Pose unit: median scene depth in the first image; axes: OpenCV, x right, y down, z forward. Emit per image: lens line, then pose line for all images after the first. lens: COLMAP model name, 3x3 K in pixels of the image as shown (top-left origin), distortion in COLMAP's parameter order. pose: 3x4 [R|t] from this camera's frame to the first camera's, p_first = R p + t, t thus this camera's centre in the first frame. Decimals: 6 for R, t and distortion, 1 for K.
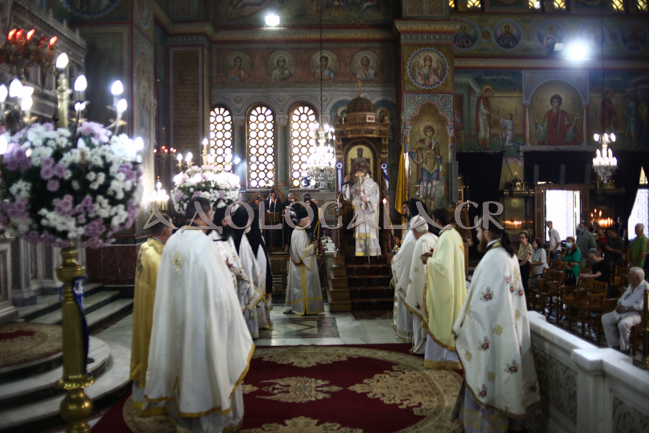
lens RADIAL K [[579.0, 0, 324.5], [0, 579.0, 216.5], [0, 0, 1]] dist [-0.095720, 0.009101]
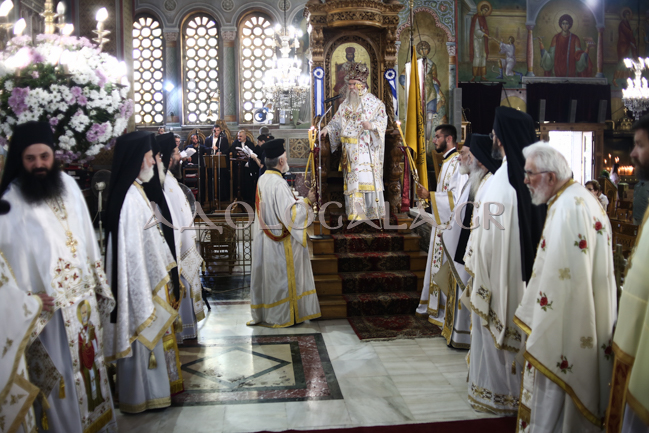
lens RADIAL K [[579.0, 0, 324.5], [0, 579.0, 216.5], [0, 0, 1]] dist [-0.095720, 0.009101]
pose [[0.996677, -0.007931, 0.081063, -0.011219], [0.000803, 0.996156, 0.087595, 0.006252], [-0.081446, -0.087239, 0.992852, 0.222224]]
